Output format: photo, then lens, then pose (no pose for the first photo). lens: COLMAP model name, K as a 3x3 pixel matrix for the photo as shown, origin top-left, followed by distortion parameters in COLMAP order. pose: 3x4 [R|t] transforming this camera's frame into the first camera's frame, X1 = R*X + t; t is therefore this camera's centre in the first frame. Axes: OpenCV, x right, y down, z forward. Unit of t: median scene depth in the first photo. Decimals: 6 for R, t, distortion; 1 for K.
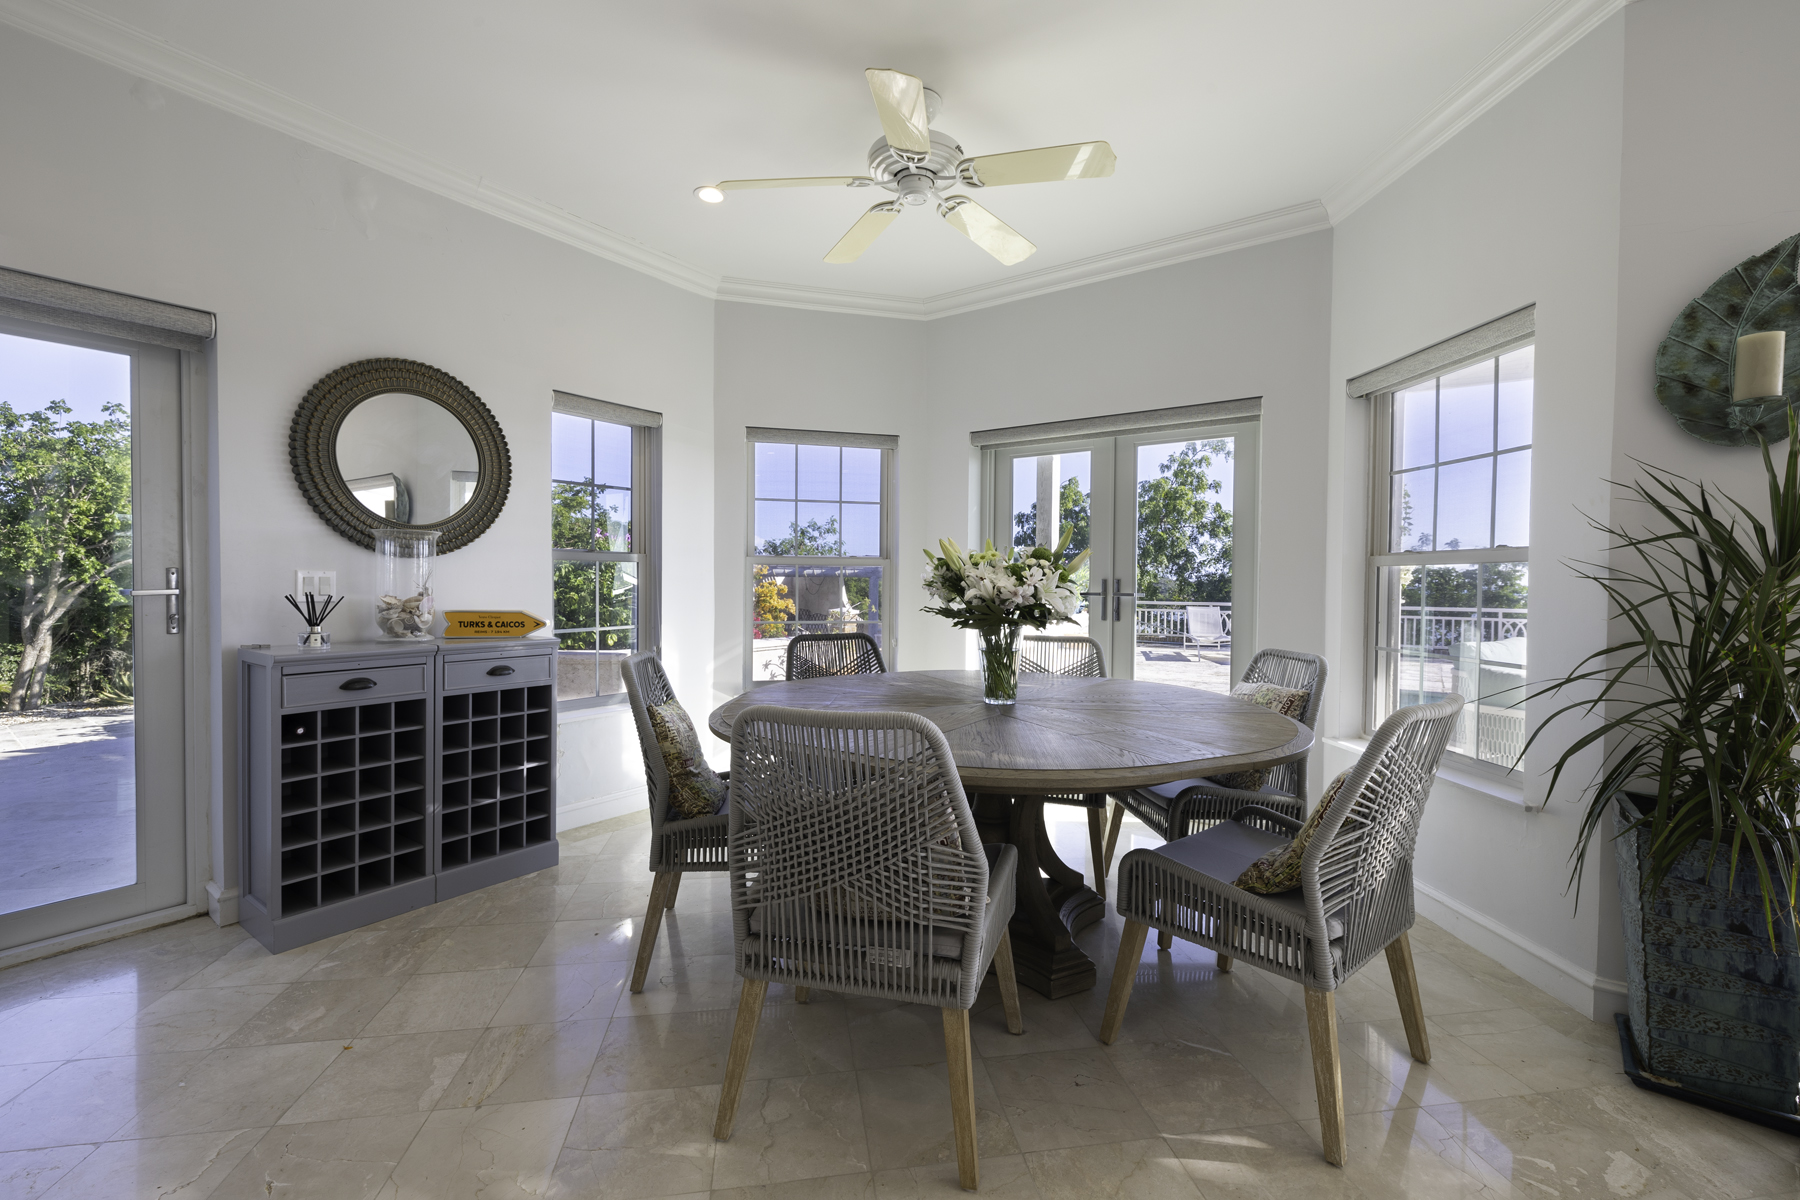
lens RADIAL K [[752.5, 0, 900.0], [0, 752.5, 600.0], [0, 0, 1]] dist [-0.000245, 0.000350]
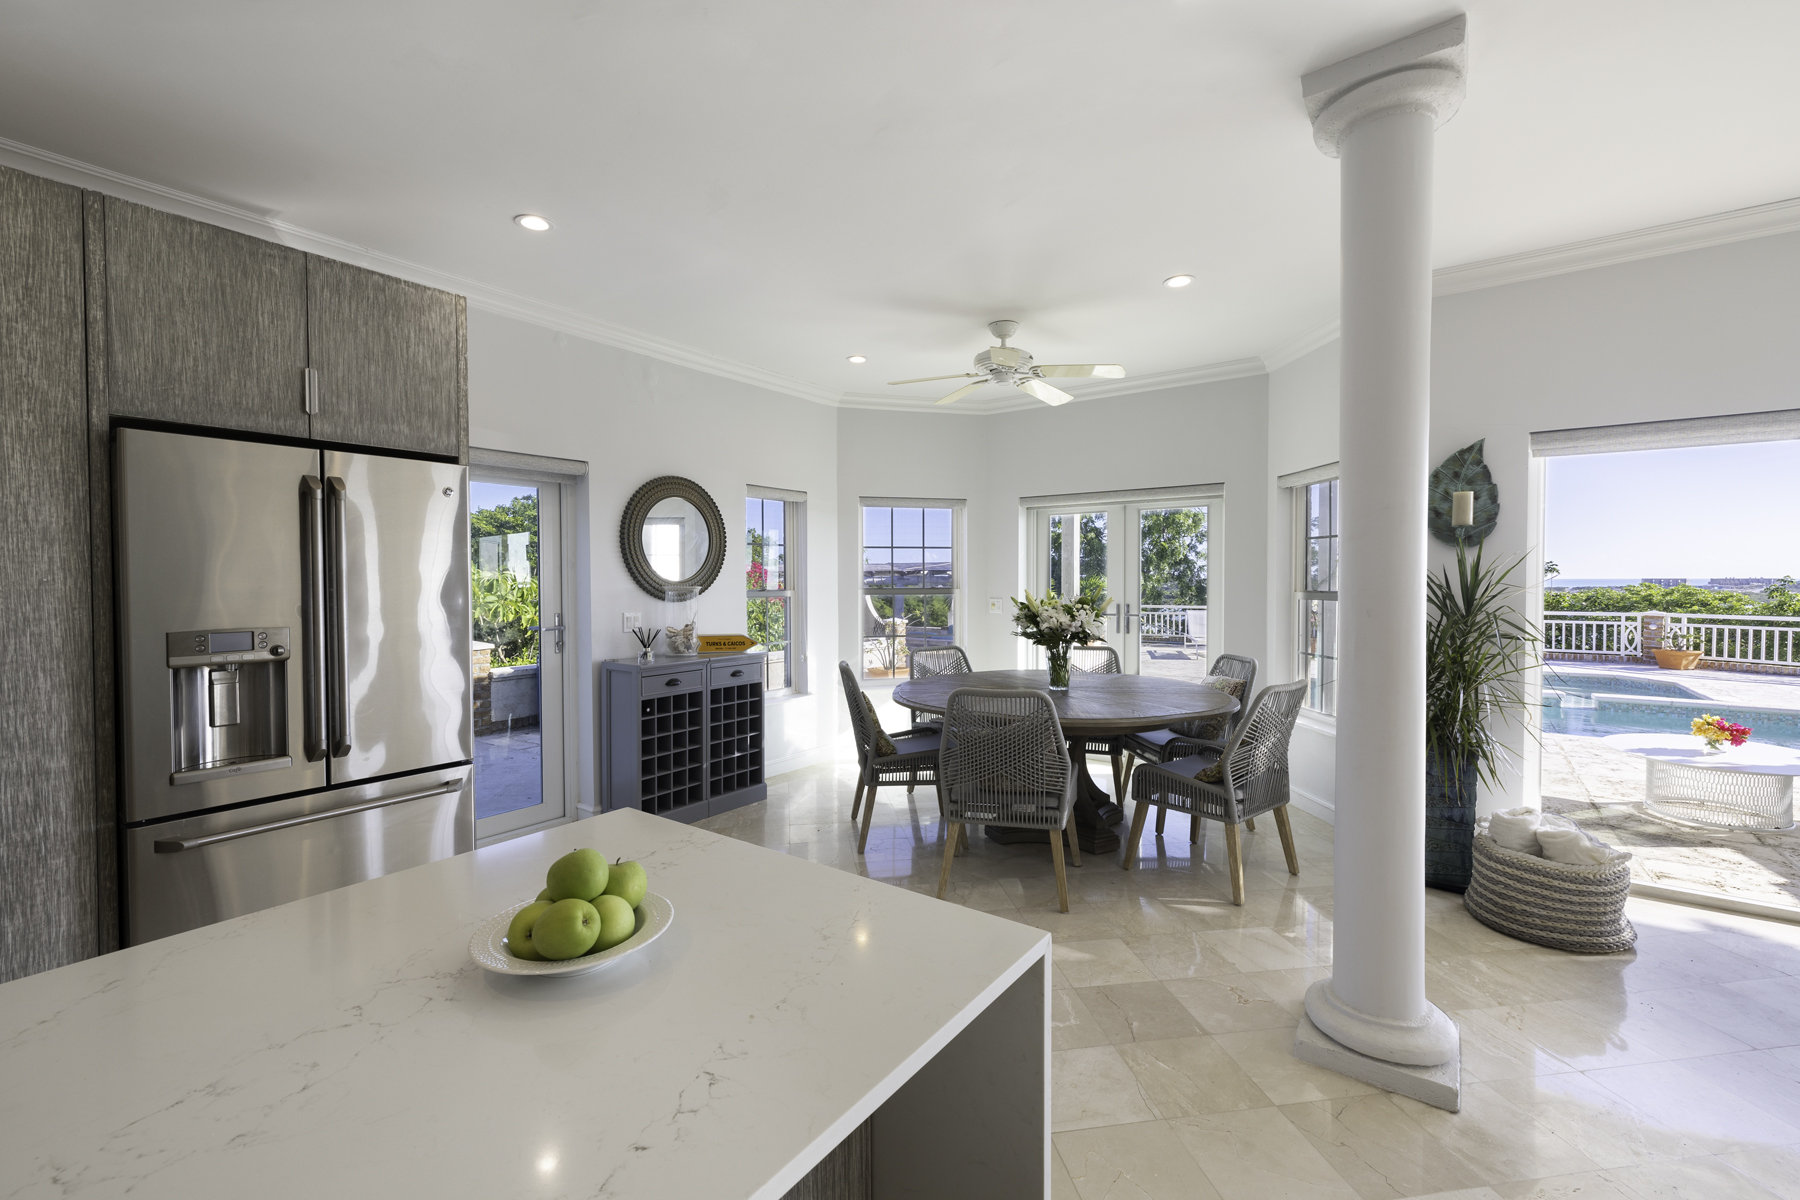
lens RADIAL K [[752.5, 0, 900.0], [0, 752.5, 600.0], [0, 0, 1]] dist [-0.000245, 0.000350]
pose [[0.999914, -0.011515, -0.006228, -0.191377], [0.011519, 0.999933, 0.000661, -0.061435], [0.006220, -0.000733, 0.999980, -0.618788]]
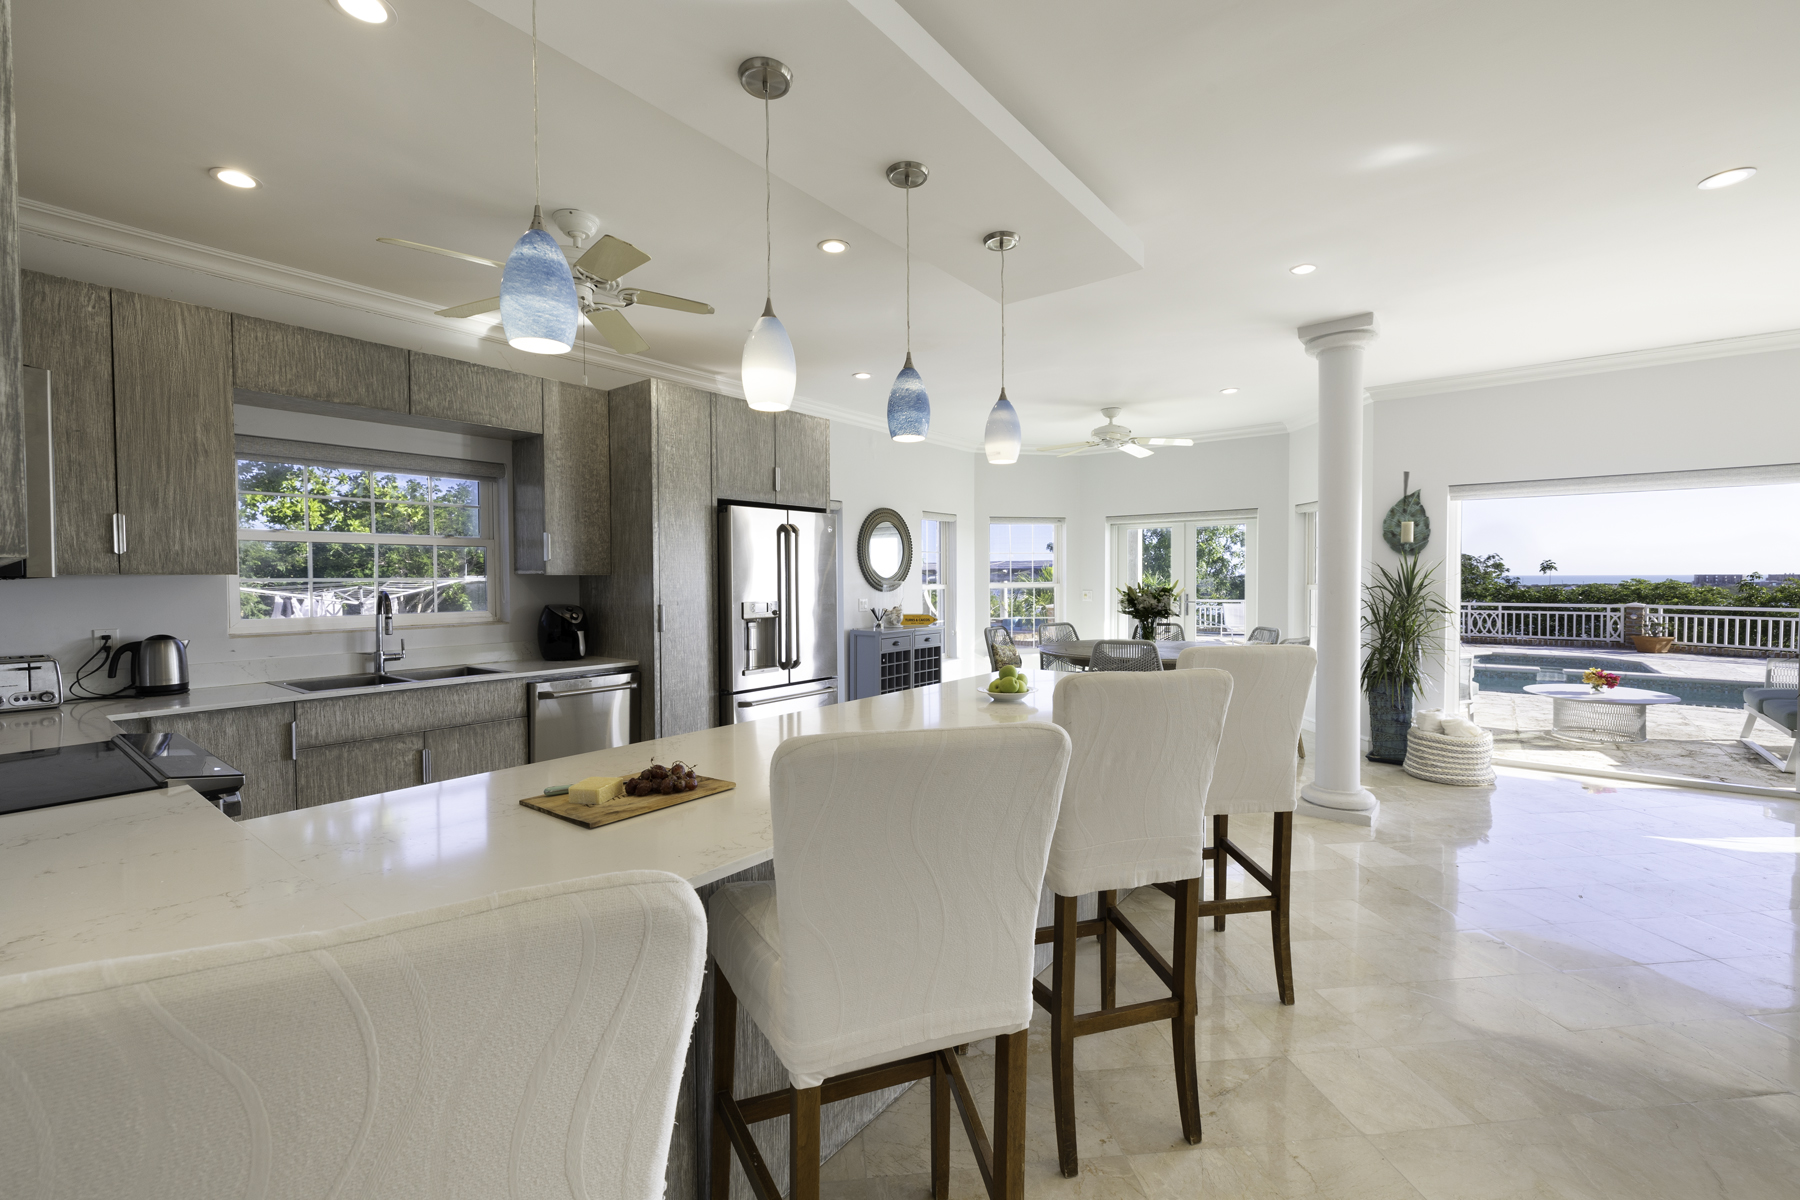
lens RADIAL K [[752.5, 0, 900.0], [0, 752.5, 600.0], [0, 0, 1]] dist [-0.000245, 0.000350]
pose [[0.999068, -0.012578, -0.041296, -0.558721], [0.012715, 0.999914, 0.003061, -0.041514], [0.041254, -0.003583, 0.999142, -1.470643]]
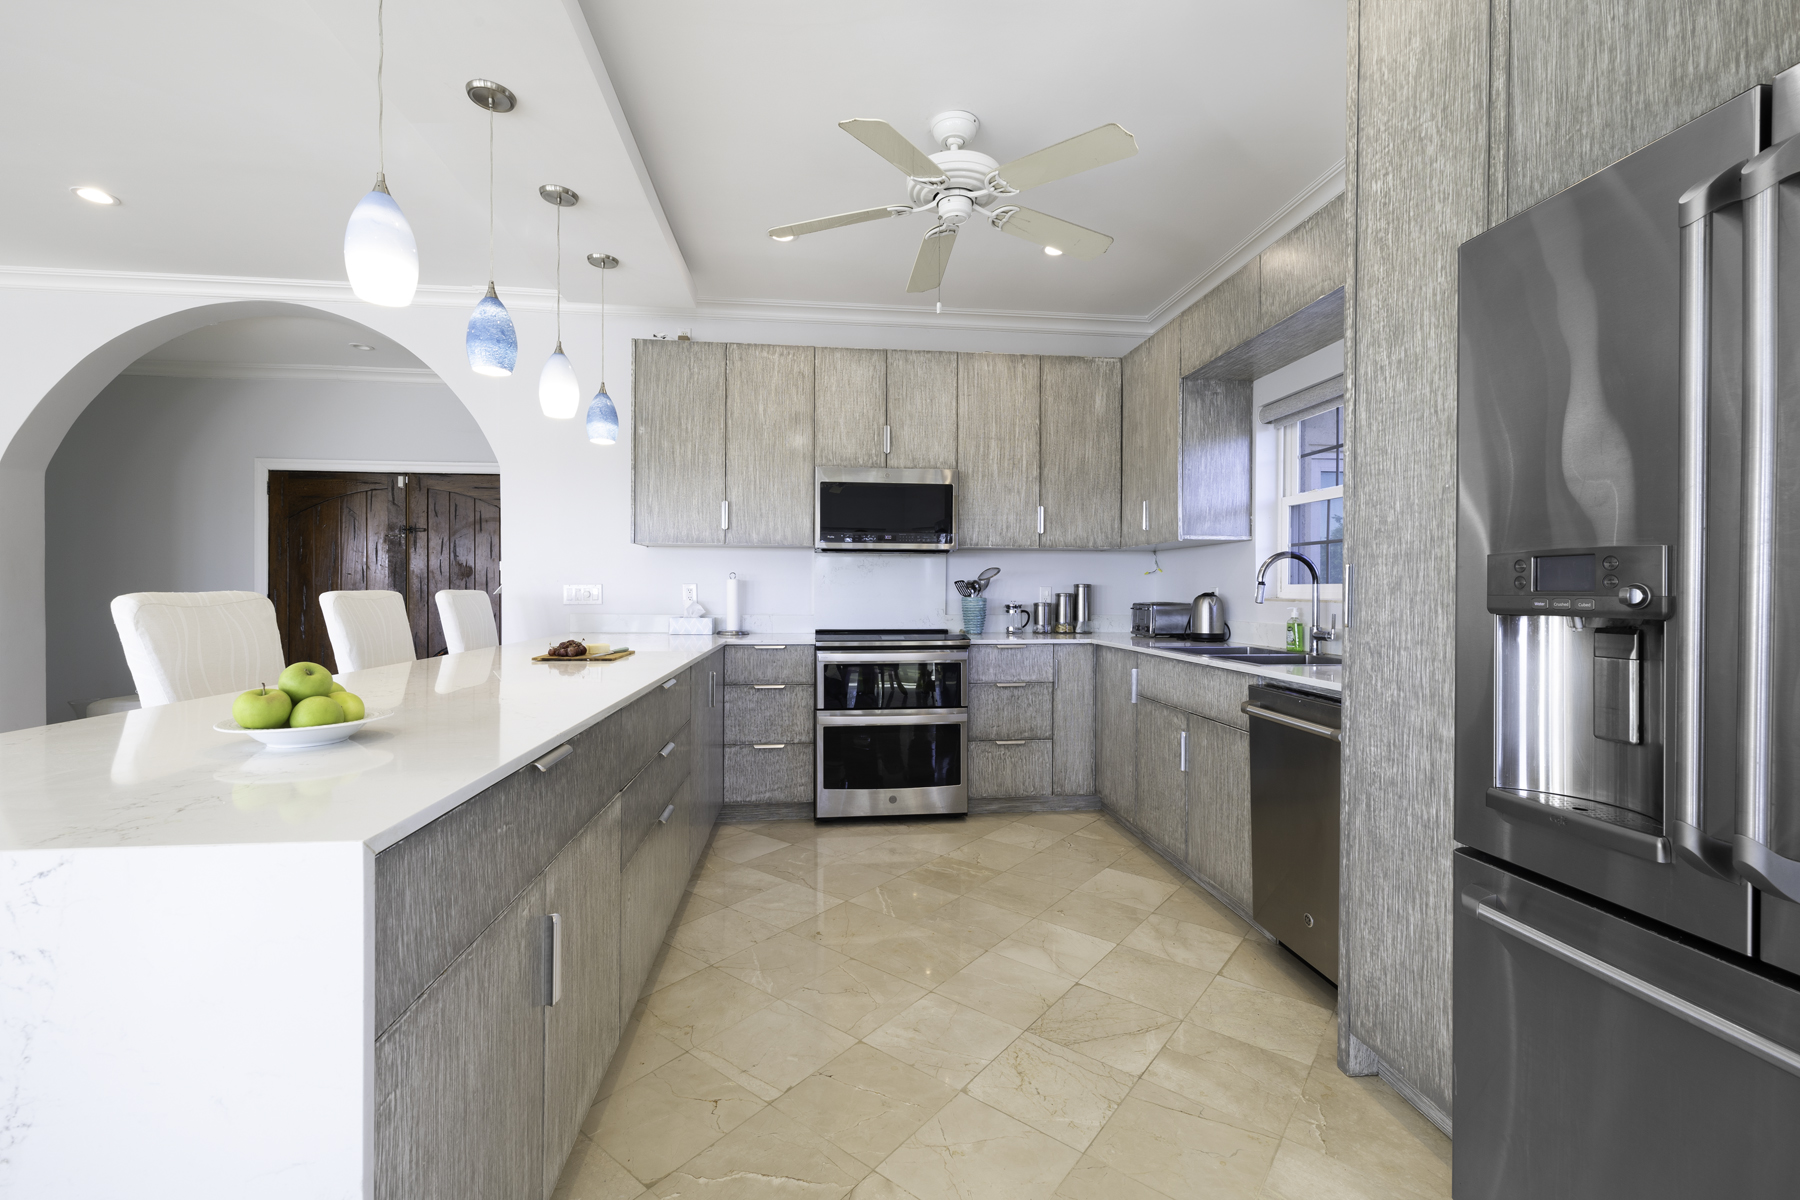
lens RADIAL K [[752.5, 0, 900.0], [0, 752.5, 600.0], [0, 0, 1]] dist [-0.000245, 0.000350]
pose [[-0.731616, -0.001995, -0.681714, -0.360179], [-0.023337, 0.999483, 0.022120, -0.007093], [0.681317, 0.032093, -0.731284, 0.273376]]
